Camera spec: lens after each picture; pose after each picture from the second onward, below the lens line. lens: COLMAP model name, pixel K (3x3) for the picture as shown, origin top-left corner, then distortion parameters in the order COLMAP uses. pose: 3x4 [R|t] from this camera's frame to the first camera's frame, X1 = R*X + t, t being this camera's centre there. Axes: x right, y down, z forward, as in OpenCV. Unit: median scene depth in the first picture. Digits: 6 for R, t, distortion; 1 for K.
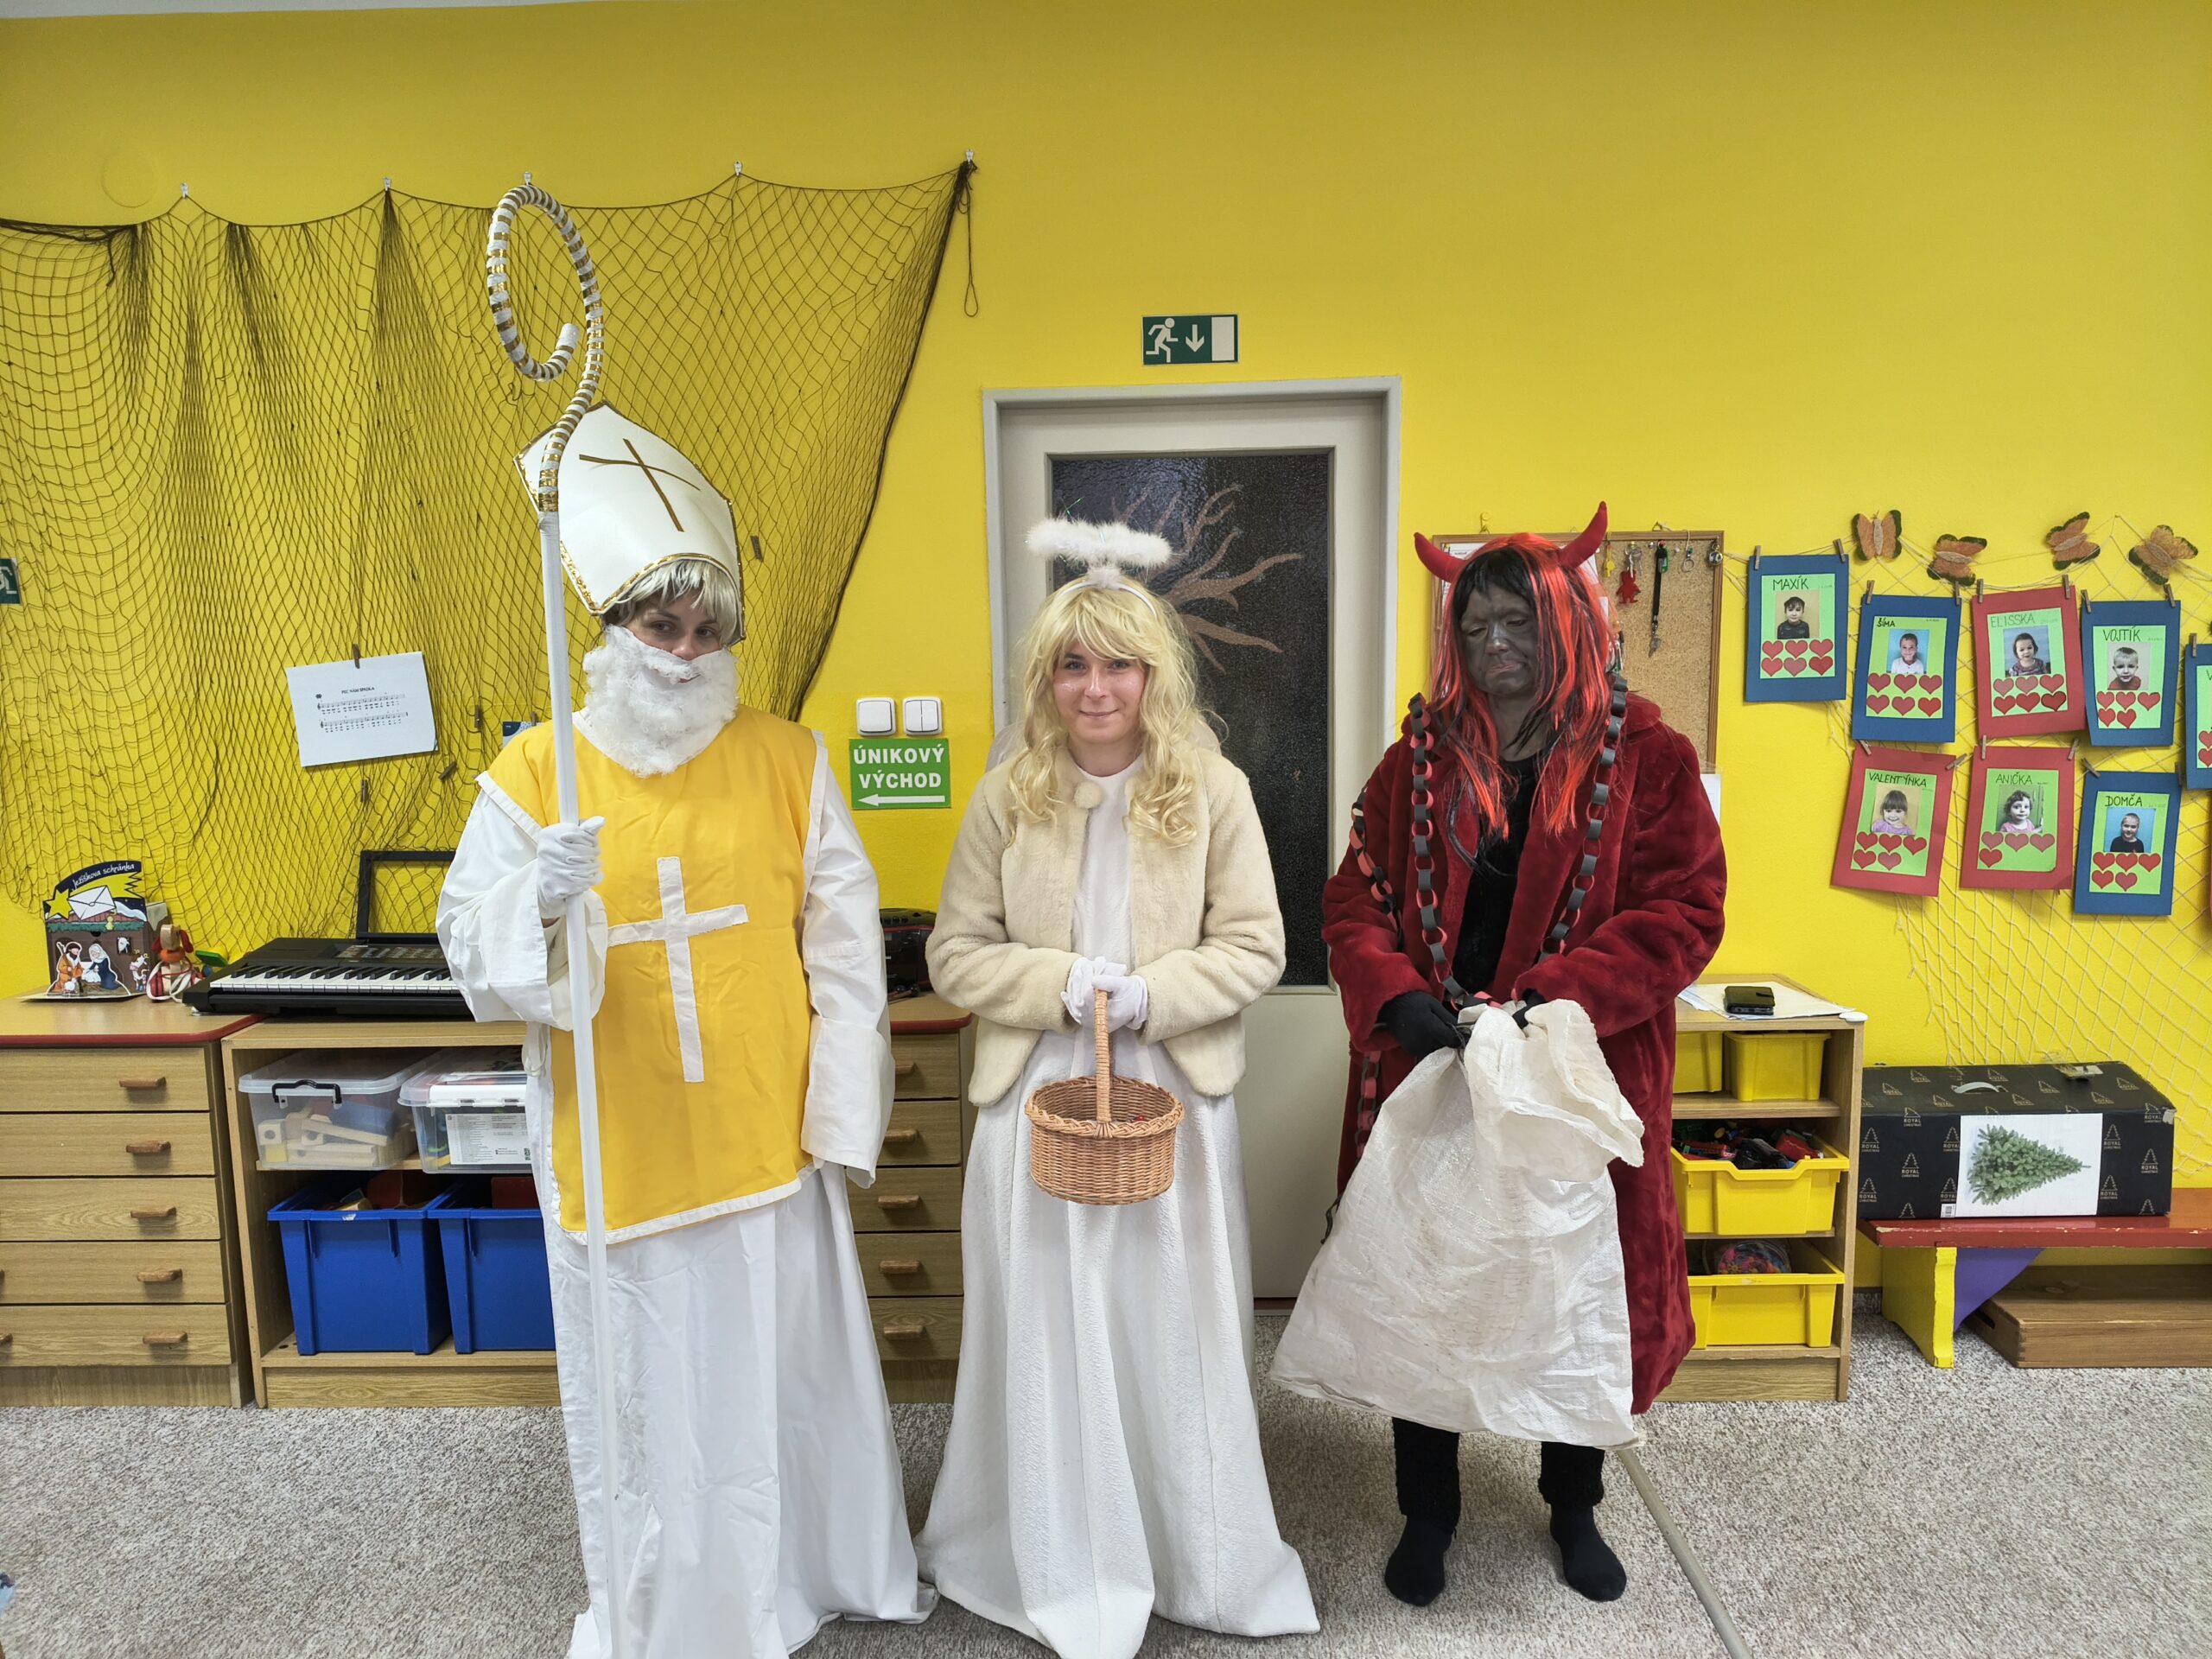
lens RADIAL K [[1709.1, 0, 1017.8], [0, 1709.1, 828.7], [0, 0, 1]] dist [0.007019, -0.002702]
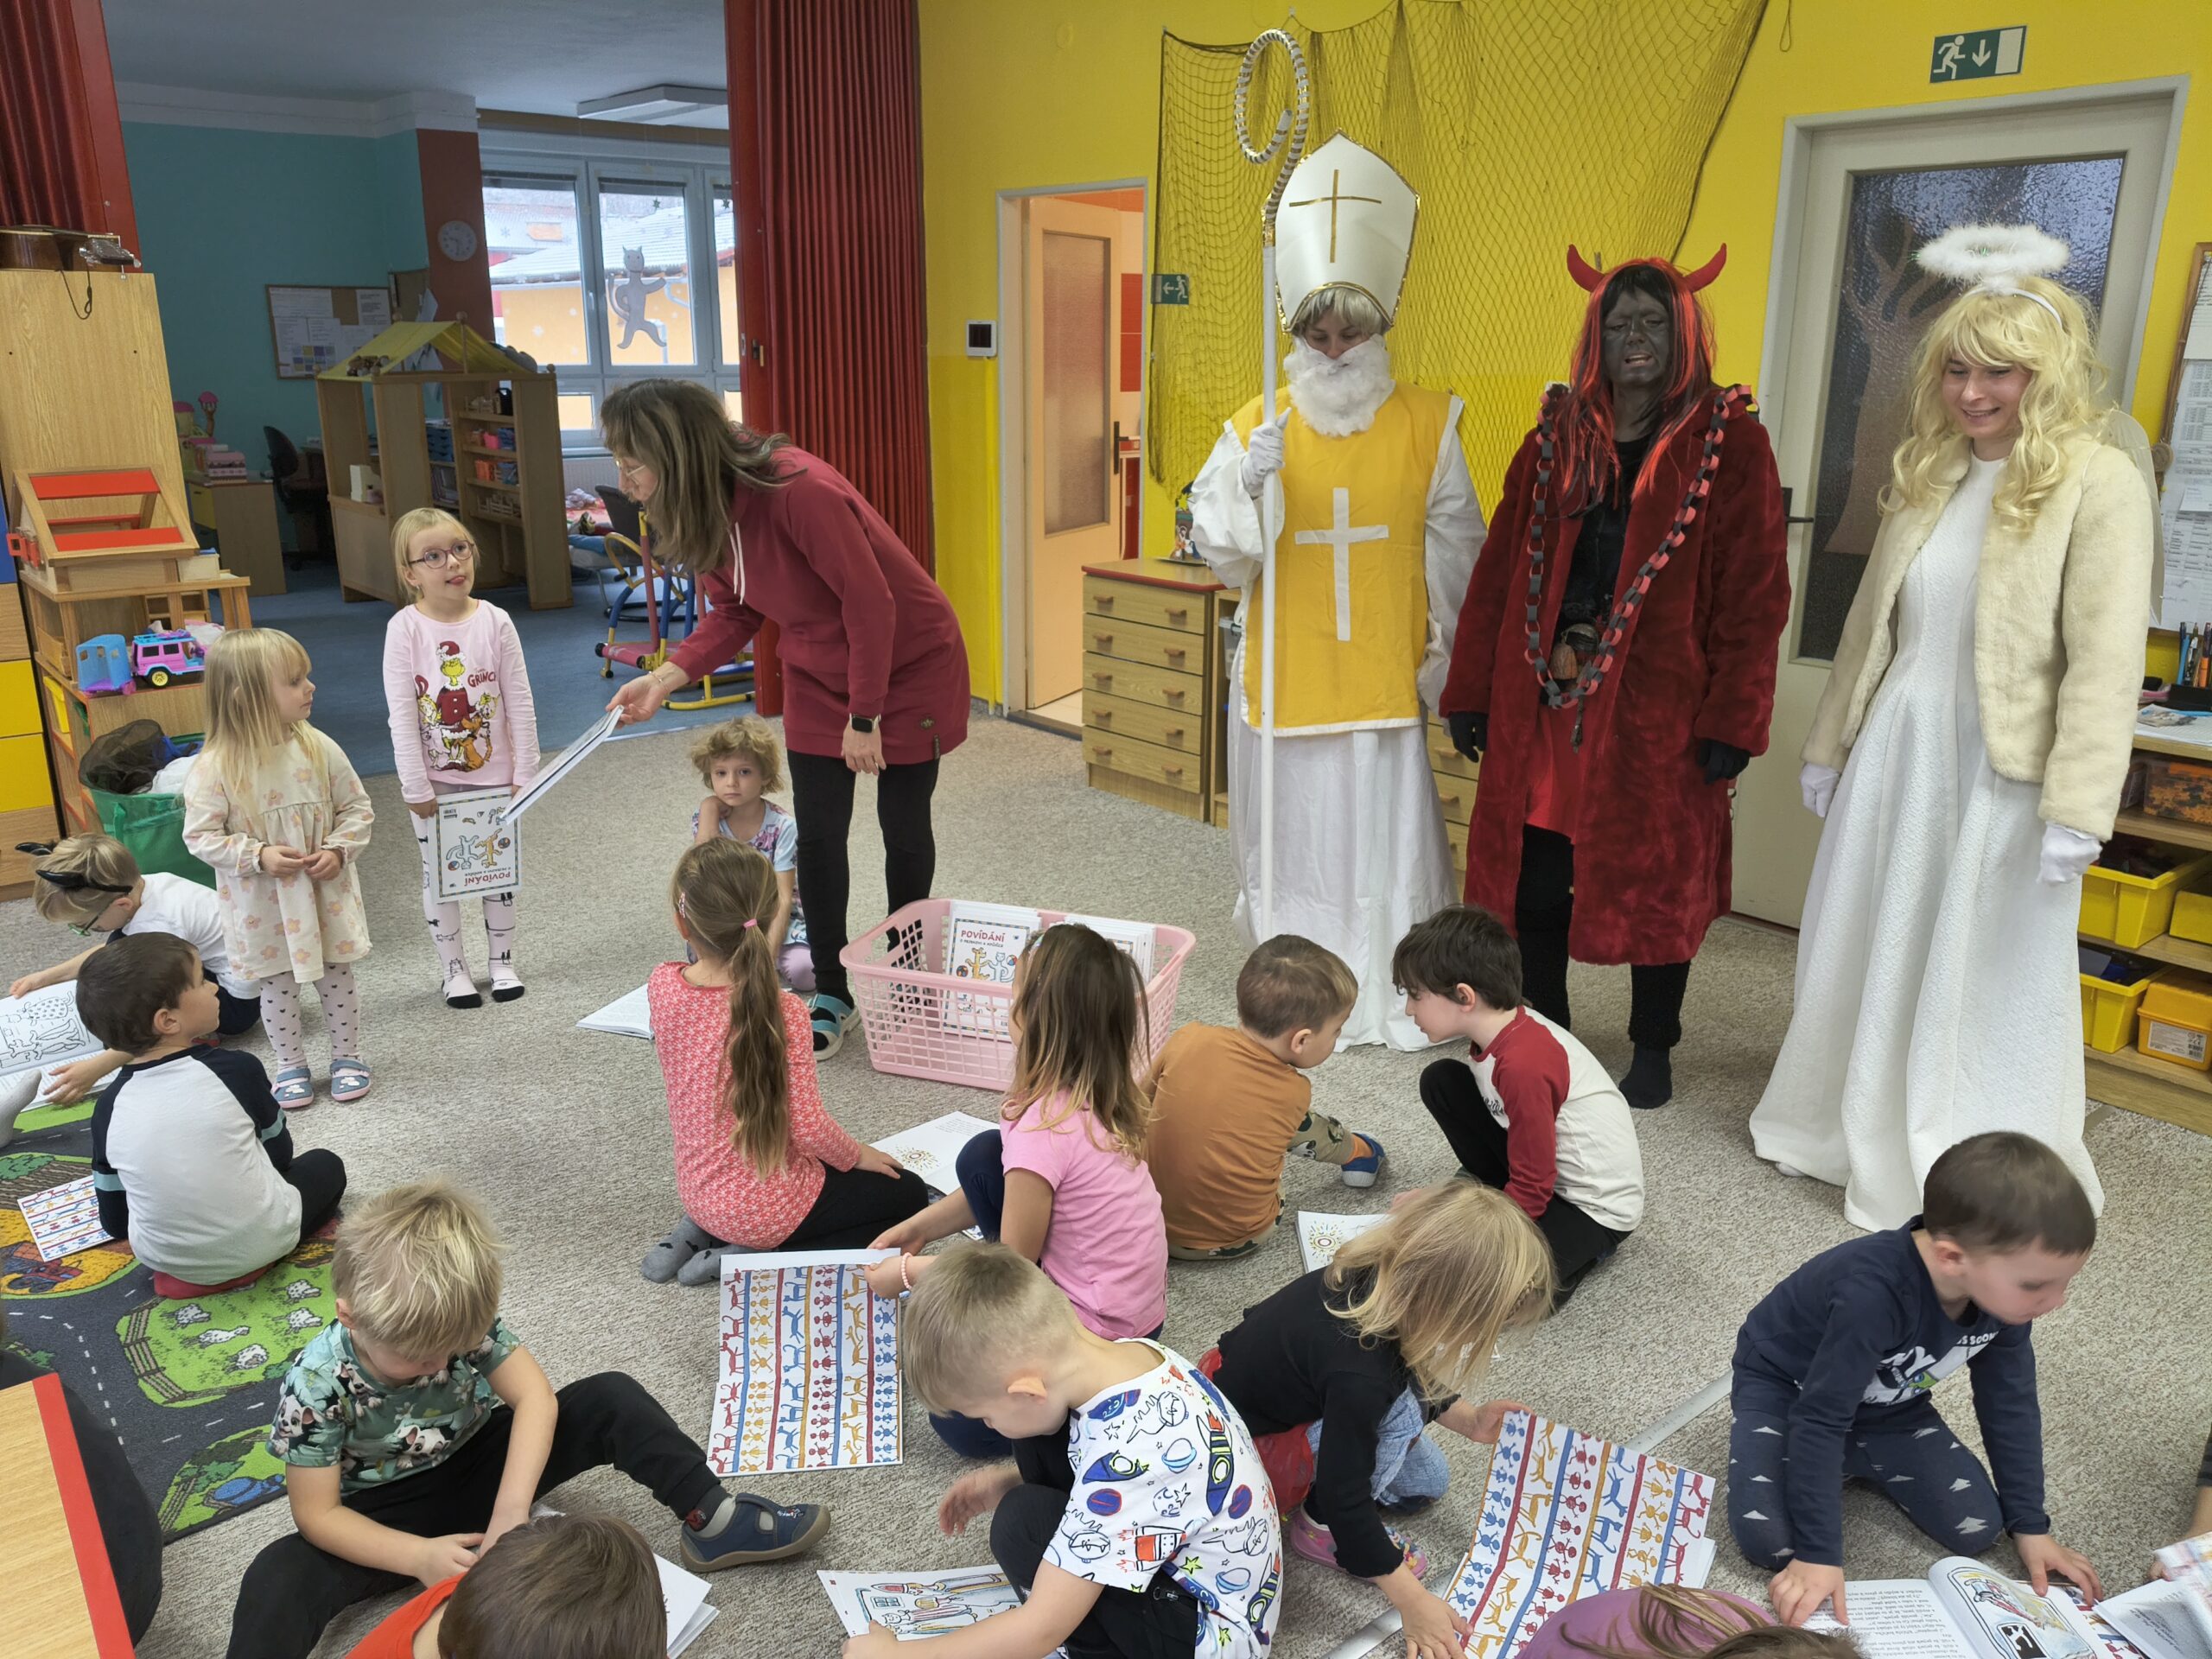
lens RADIAL K [[1668.6, 0, 1115.2], [0, 1668.6, 769.6], [0, 0, 1]] dist [-0.001951, -0.007606]
pose [[0.674970, 0.204270, -0.709006, 0.548530], [-0.094719, 0.976952, 0.191295, -0.001424], [0.731741, -0.061962, 0.678761, -0.110099]]
